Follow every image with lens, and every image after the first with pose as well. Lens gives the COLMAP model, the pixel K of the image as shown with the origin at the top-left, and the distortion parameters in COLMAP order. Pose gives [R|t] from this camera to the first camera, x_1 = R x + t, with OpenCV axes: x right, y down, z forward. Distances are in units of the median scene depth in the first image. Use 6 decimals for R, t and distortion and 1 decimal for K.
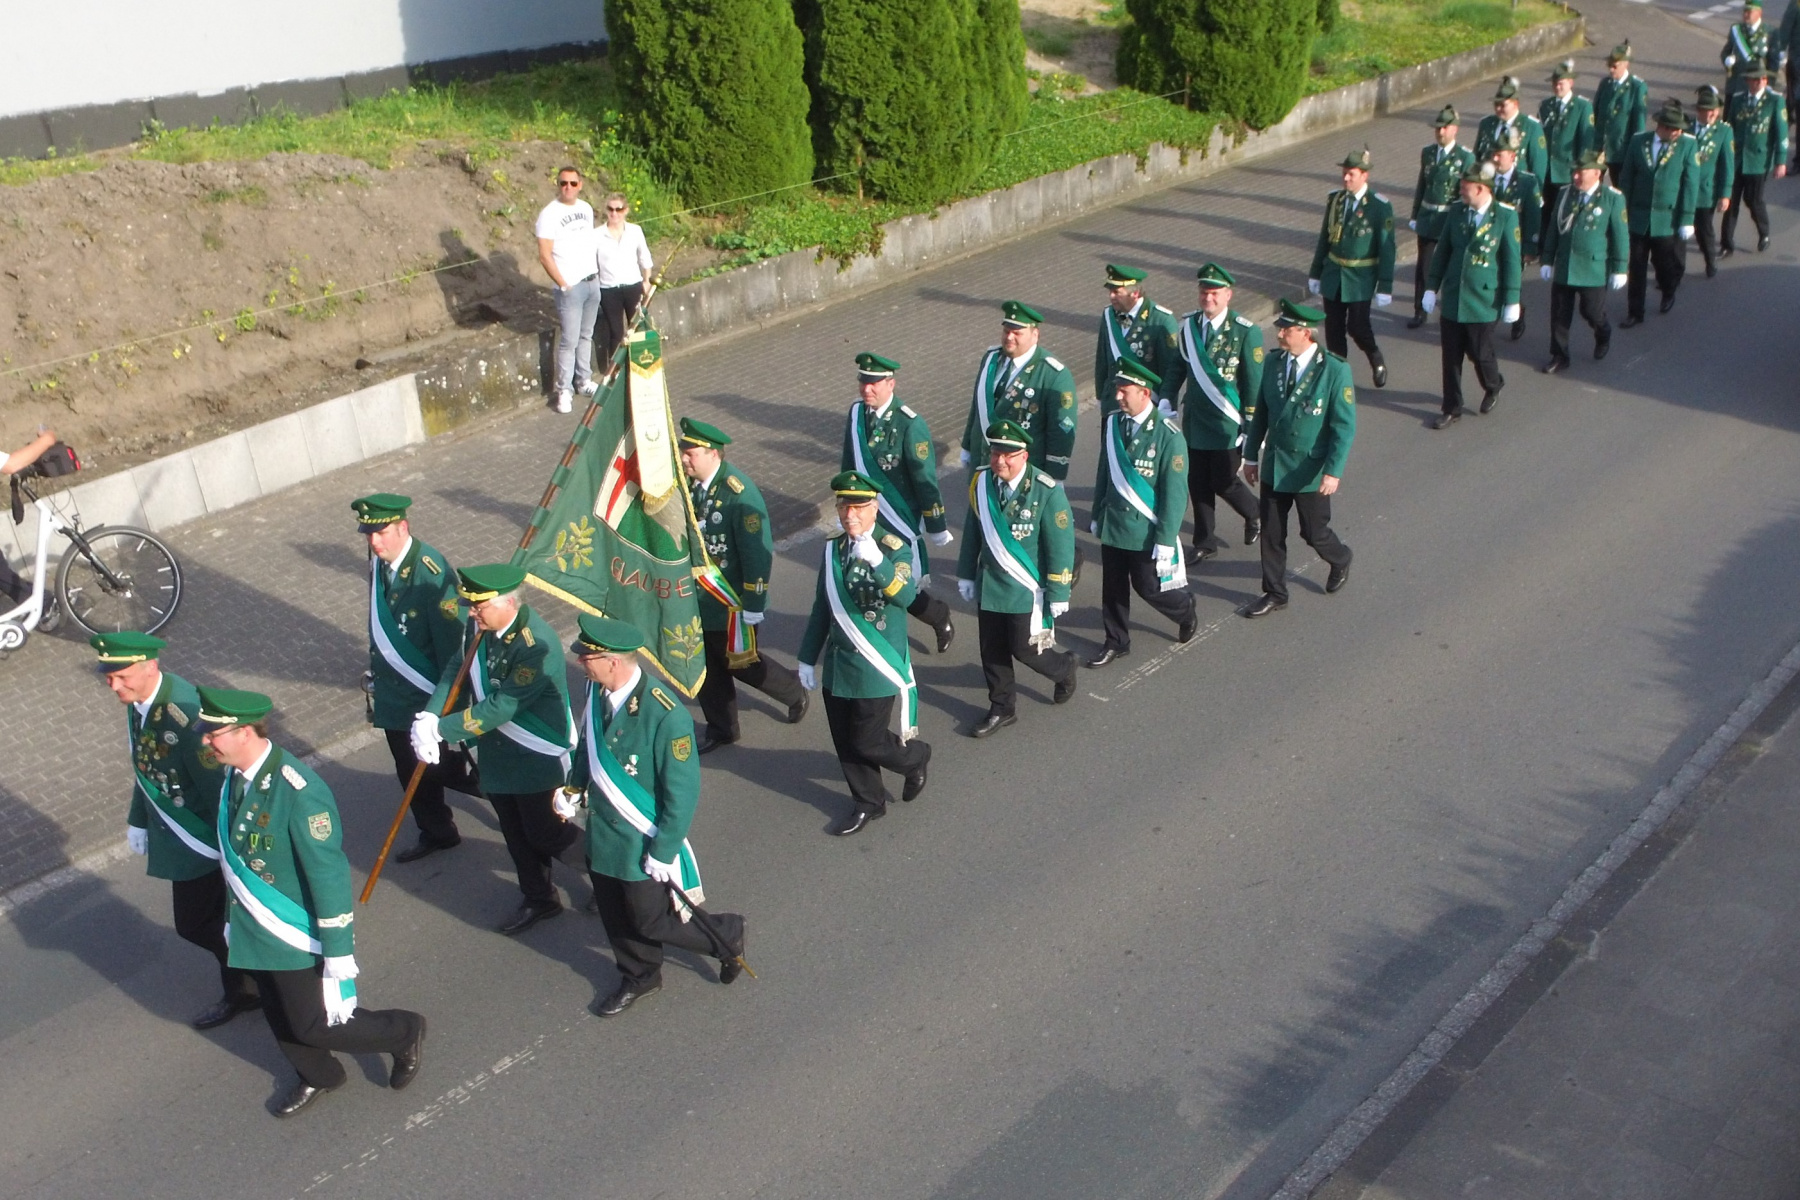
lens RADIAL K [[1703.6, 0, 1099.4], [0, 1703.6, 631.1], [0, 0, 1]] dist [-0.128824, 0.104077]
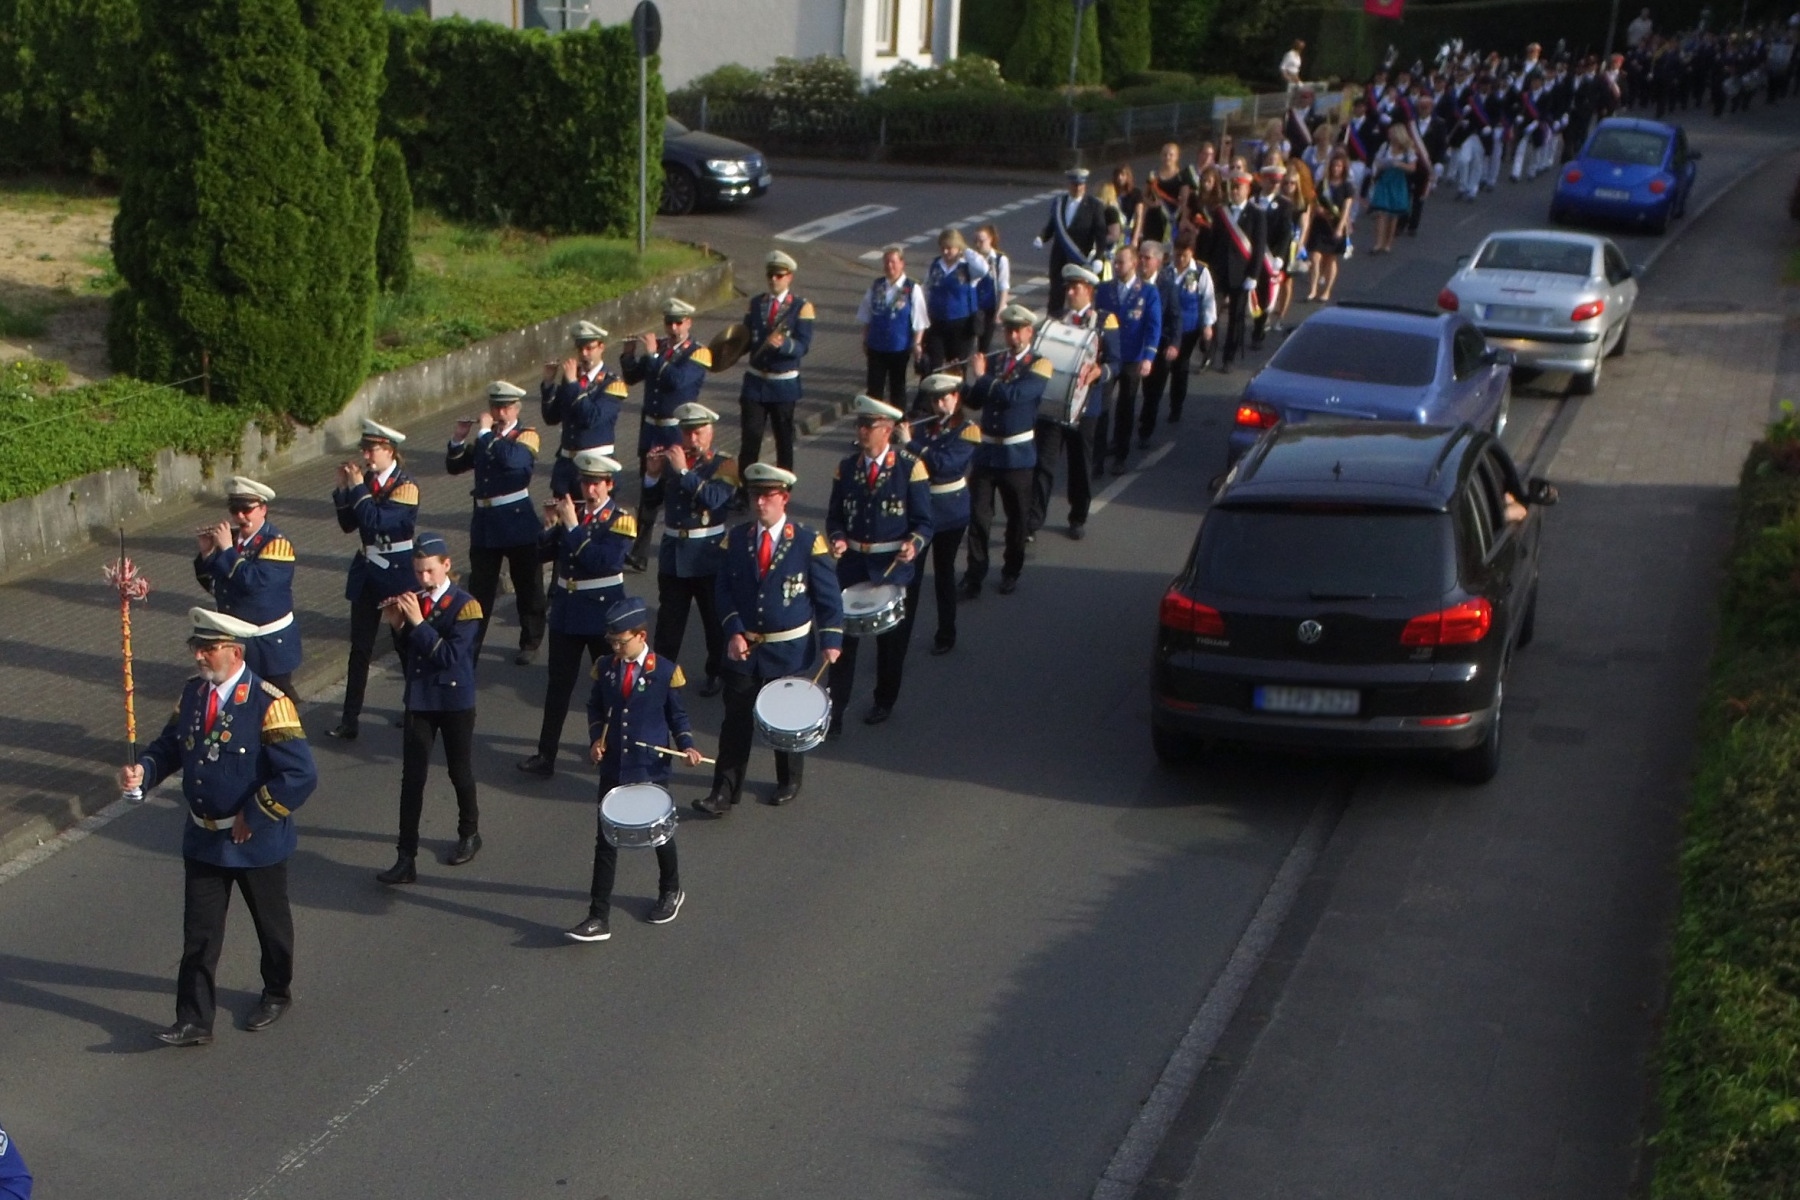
lens RADIAL K [[2047.0, 0, 601.9], [0, 2047.0, 1031.1], [0, 0, 1]] dist [-0.119607, 0.087517]
pose [[0.978366, -0.094335, 0.184120, 0.039338], [0.094546, 0.995491, 0.007653, -0.036610], [-0.184012, 0.009921, 0.982874, 0.141217]]
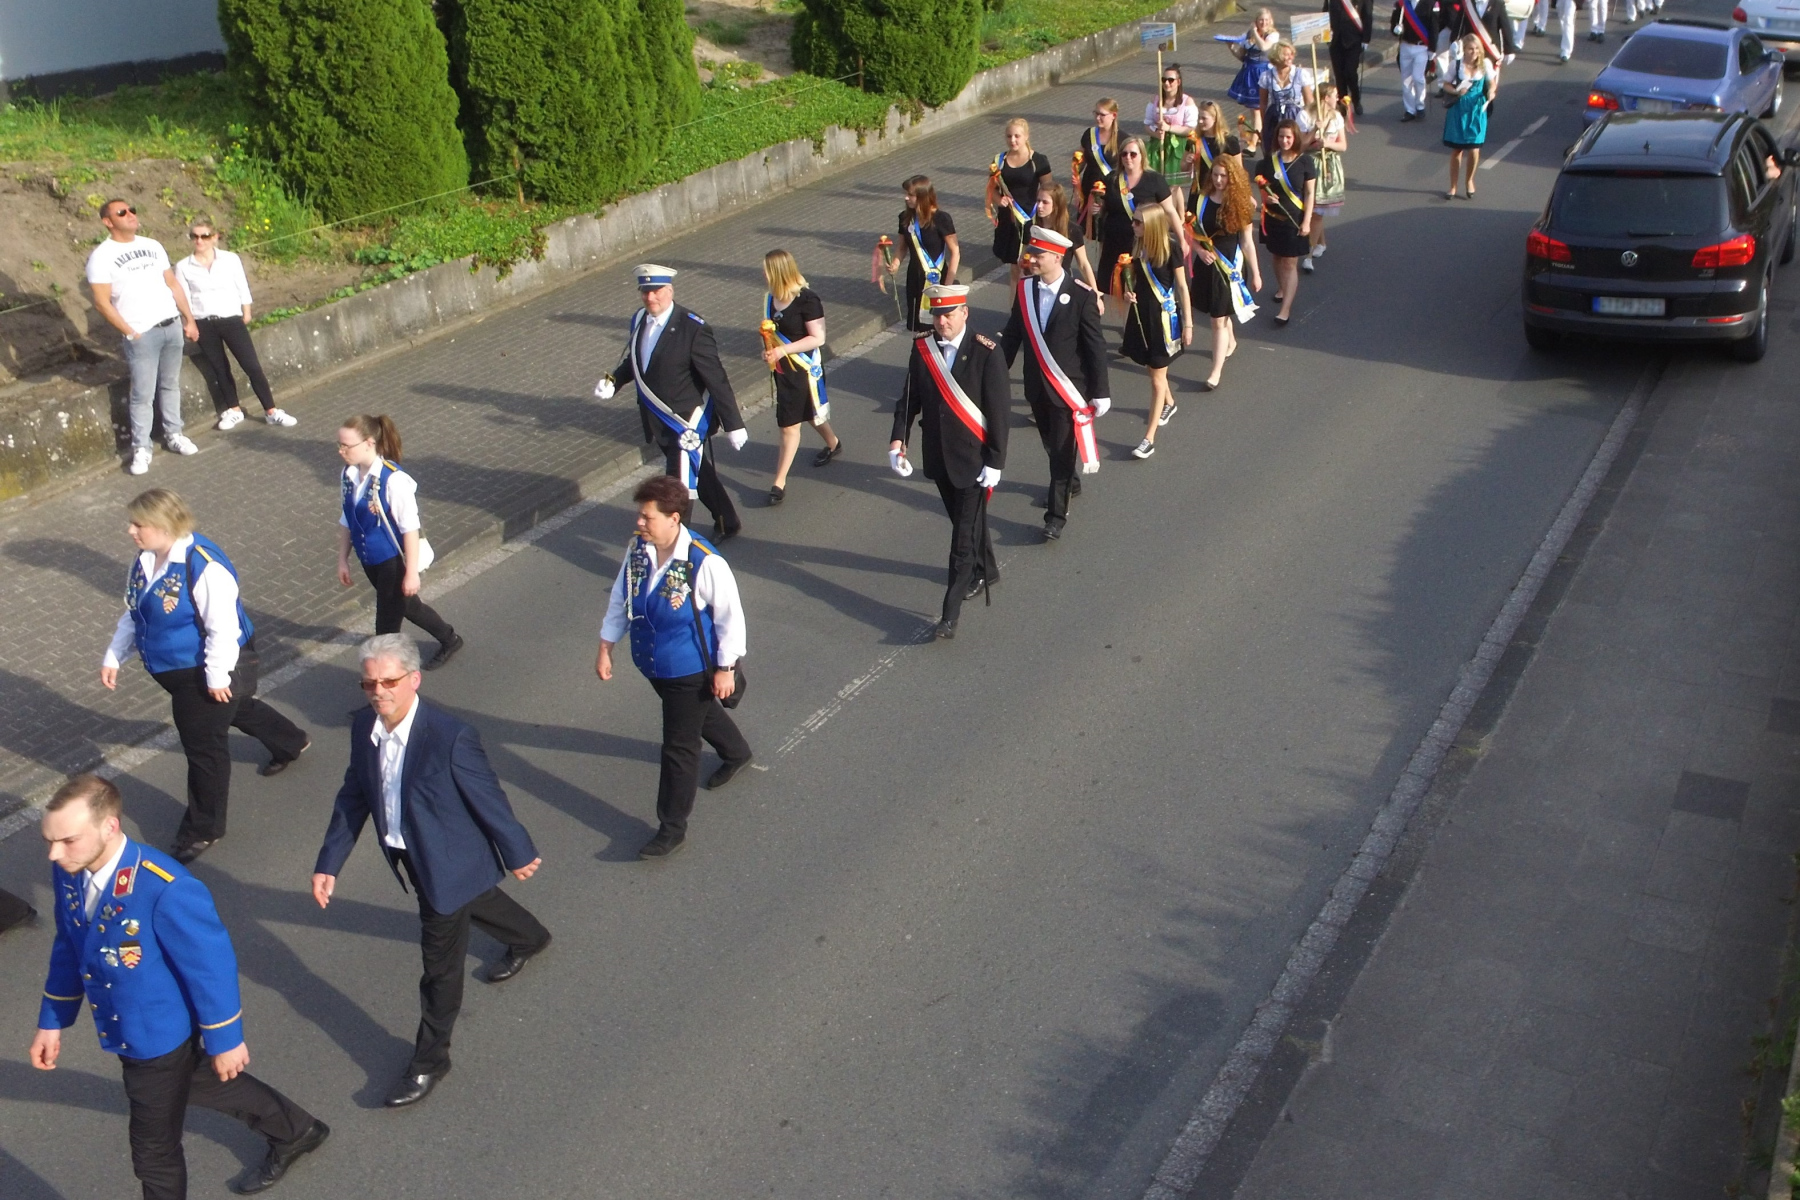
lens RADIAL K [[1524.9, 0, 1161.4], [0, 1524.9, 408.2], [0, 0, 1]] dist [-0.120850, 0.089046]
pose [[0.976365, -0.081873, 0.200019, 0.036574], [0.098487, 0.992341, -0.074558, -0.038536], [-0.192383, 0.092495, 0.976951, 0.102006]]
